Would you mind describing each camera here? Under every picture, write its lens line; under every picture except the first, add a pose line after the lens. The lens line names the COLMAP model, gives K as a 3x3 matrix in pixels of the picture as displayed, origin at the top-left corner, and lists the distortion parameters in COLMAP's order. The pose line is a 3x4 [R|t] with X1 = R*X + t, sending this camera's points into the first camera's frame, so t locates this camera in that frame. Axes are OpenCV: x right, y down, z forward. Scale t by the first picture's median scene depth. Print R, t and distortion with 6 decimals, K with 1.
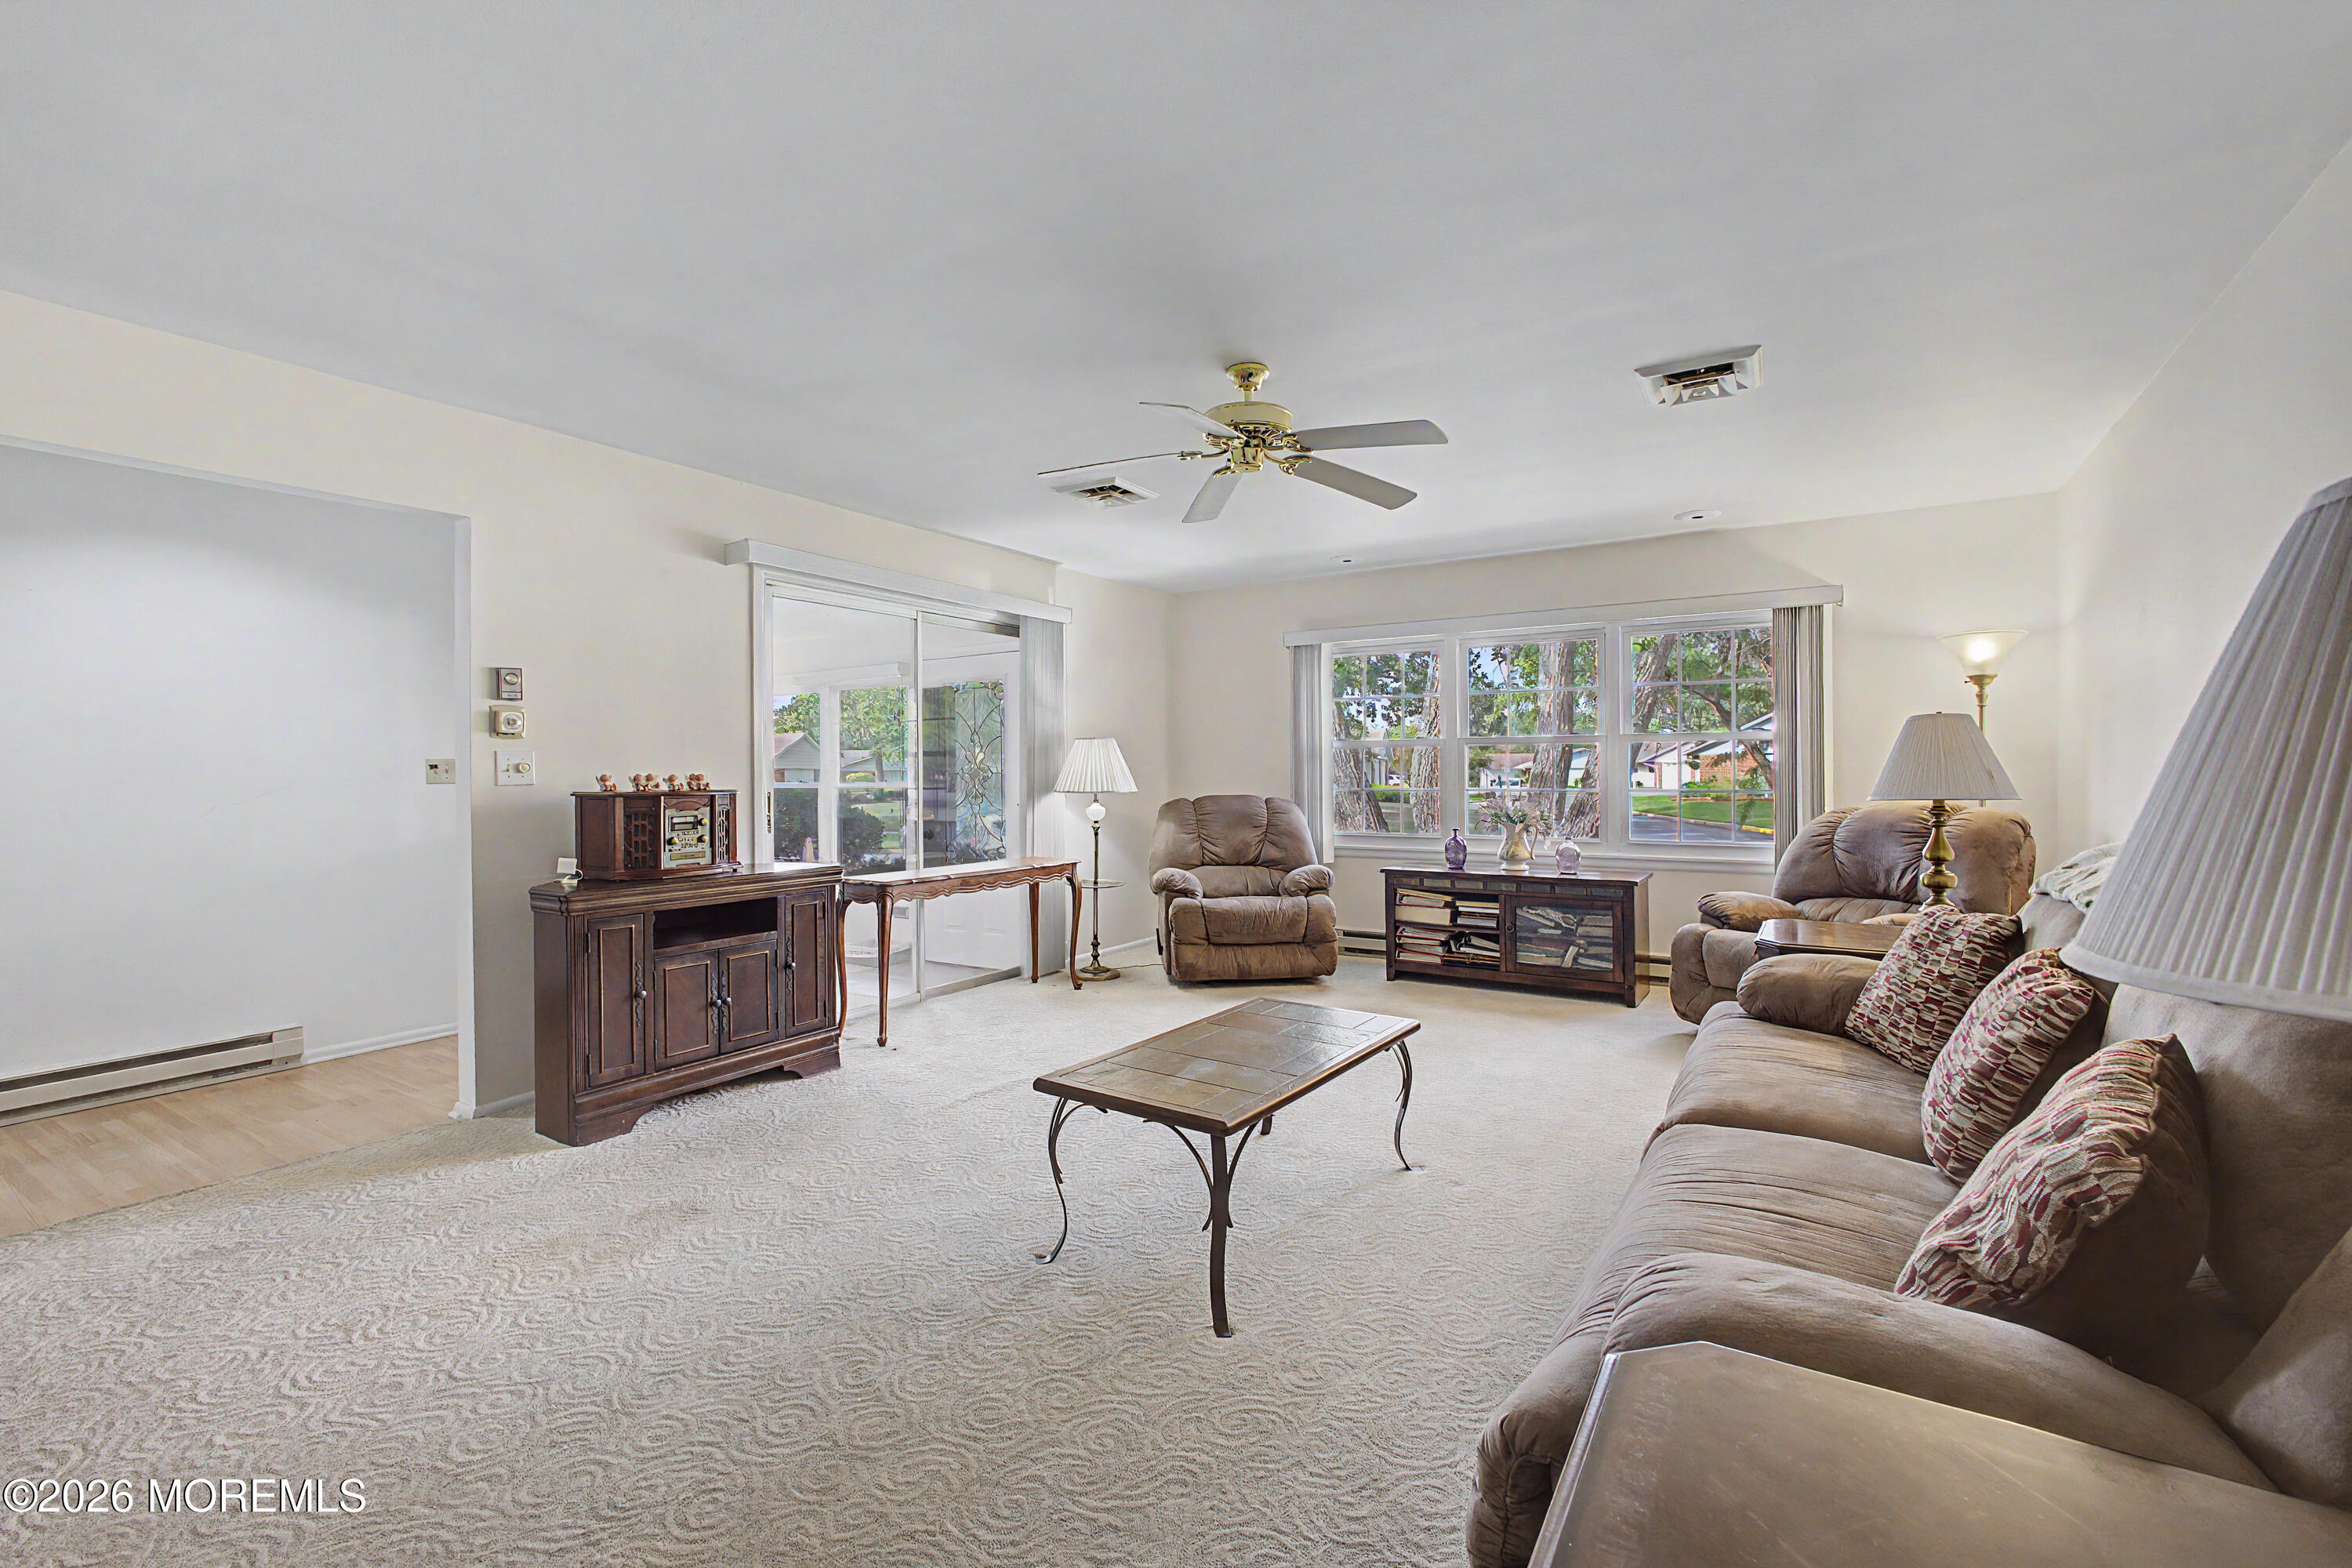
lens RADIAL K [[1018.9, 0, 1180.8], [0, 1018.9, 776.1], [0, 0, 1]] dist [-0.002685, 0.000134]
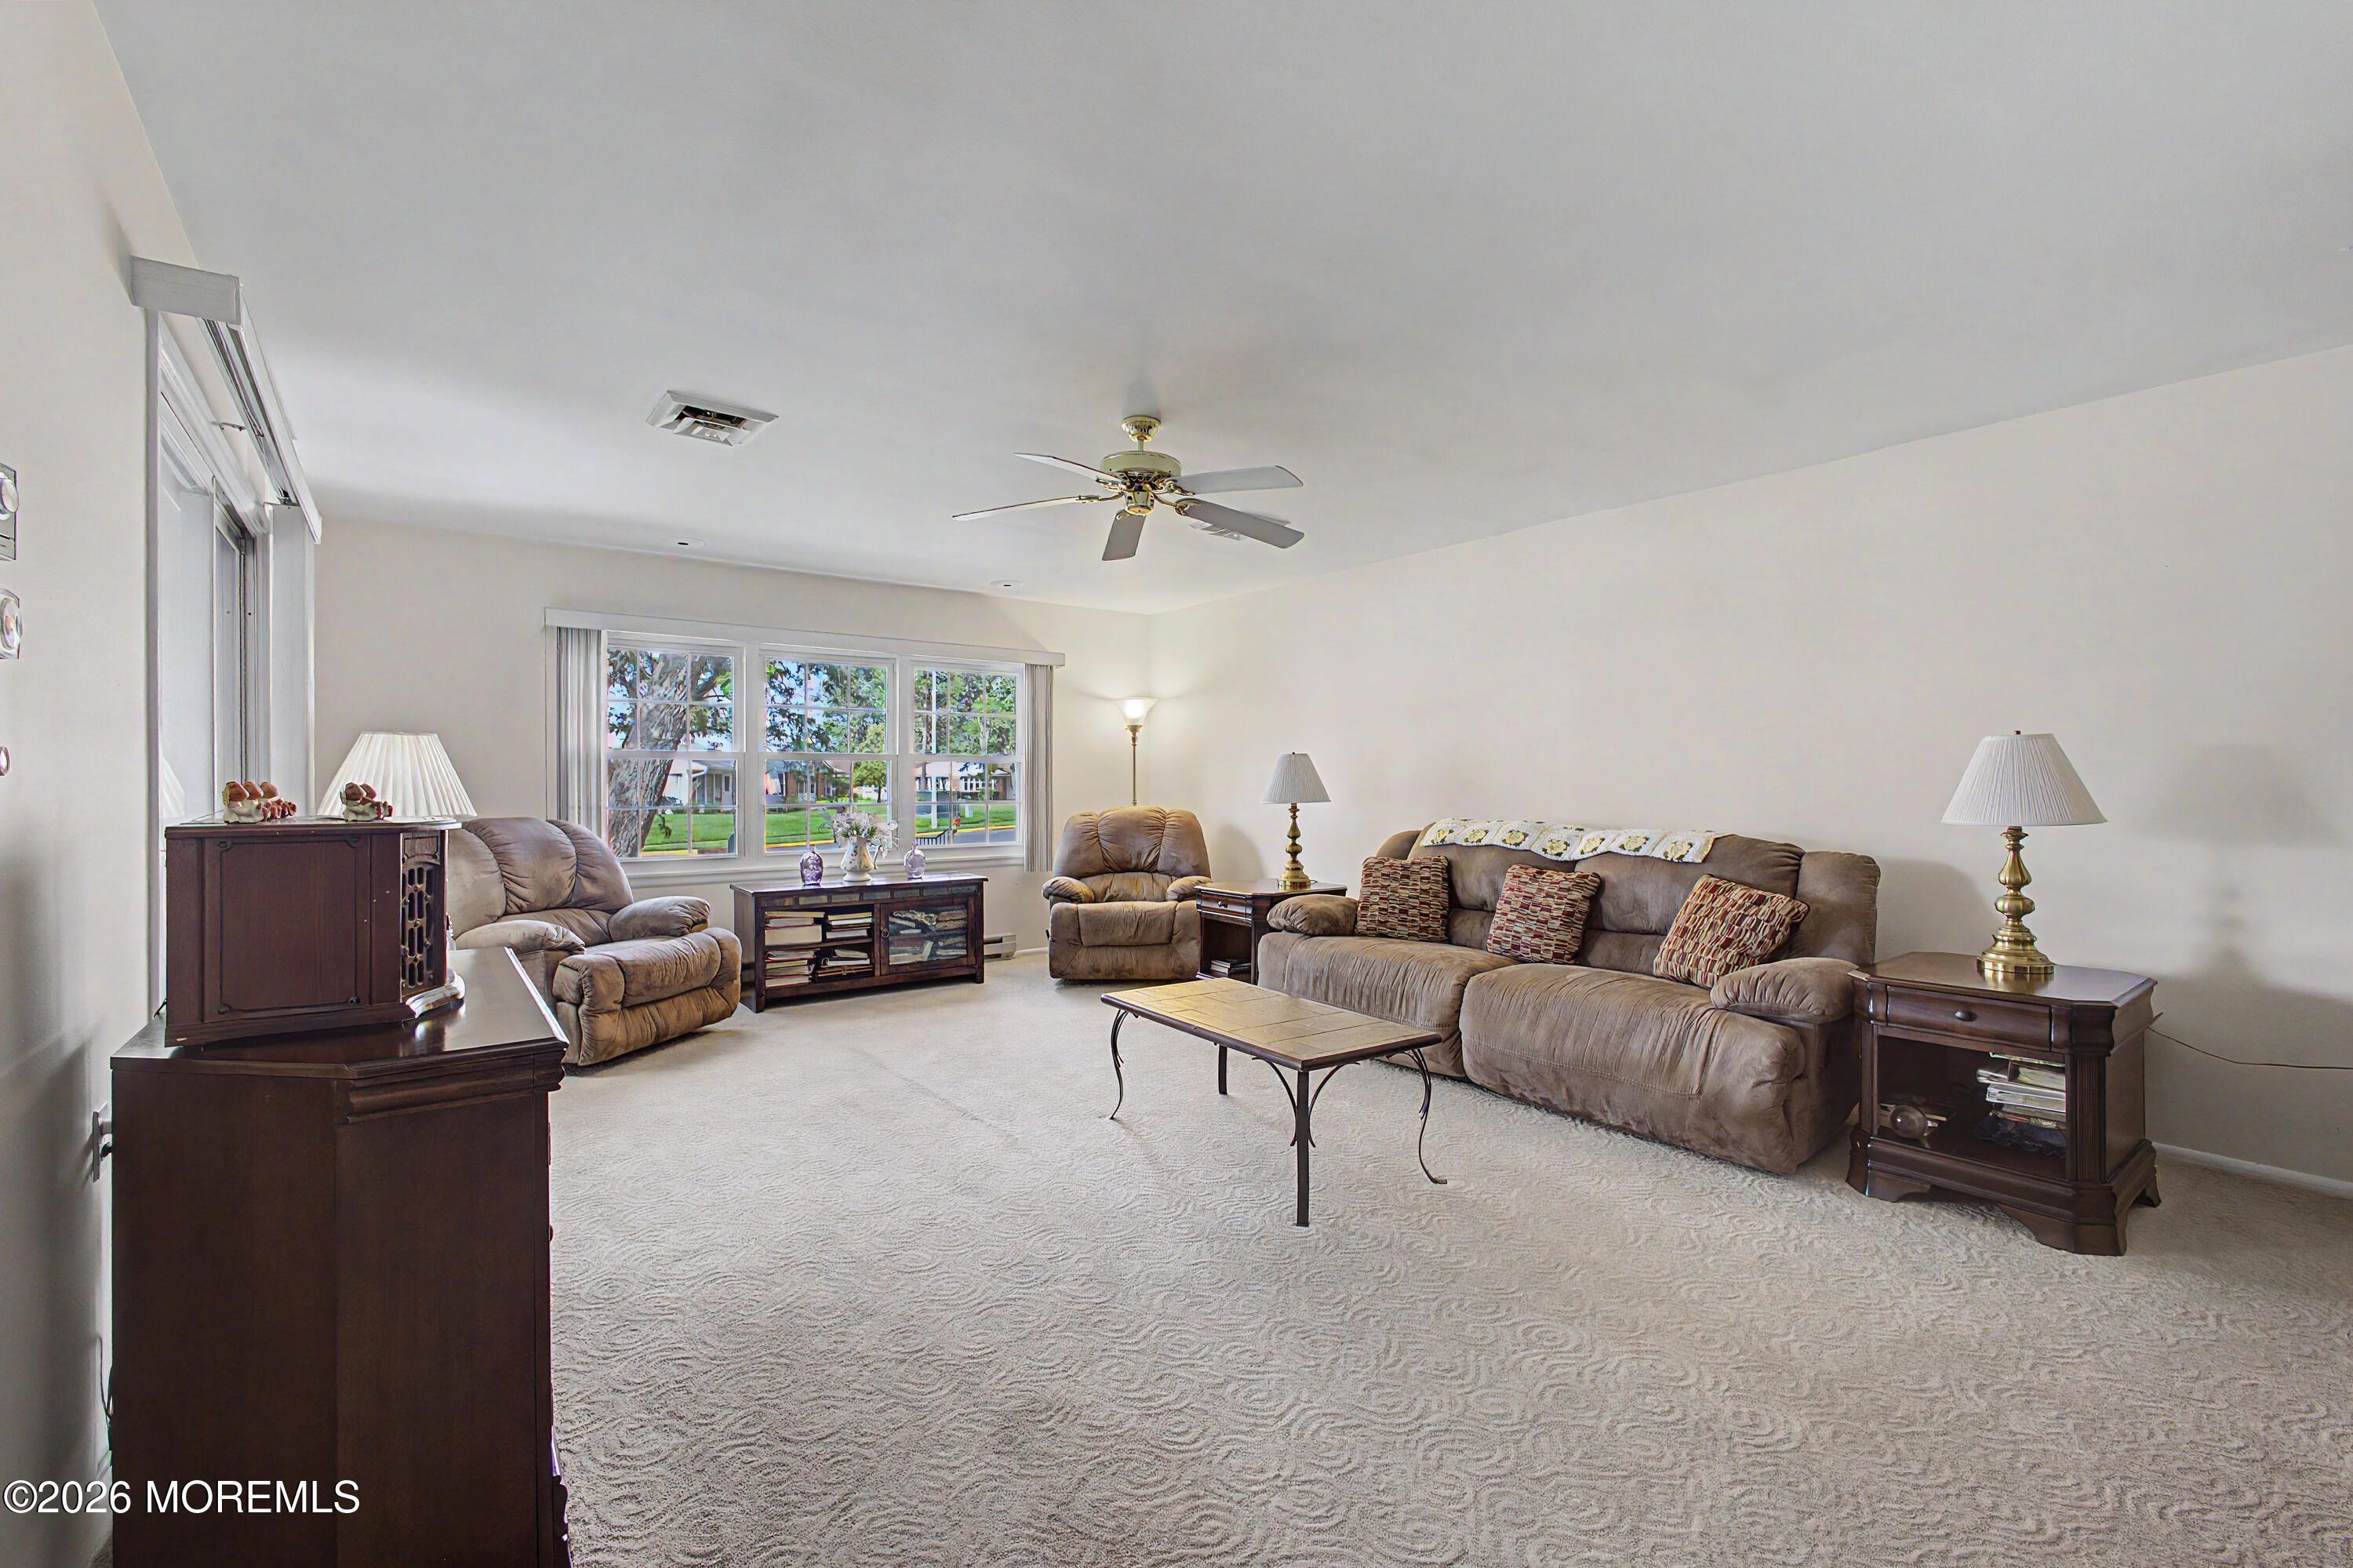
lens RADIAL K [[1019.4, 0, 1181.3], [0, 1019.4, 776.1], [0, 0, 1]] dist [-0.002685, 0.000134]
pose [[0.344900, 0.017990, 0.938467, -0.547998], [0.011082, 0.999669, -0.023236, 0.012710], [-0.938574, 0.018414, 0.344587, 0.328950]]
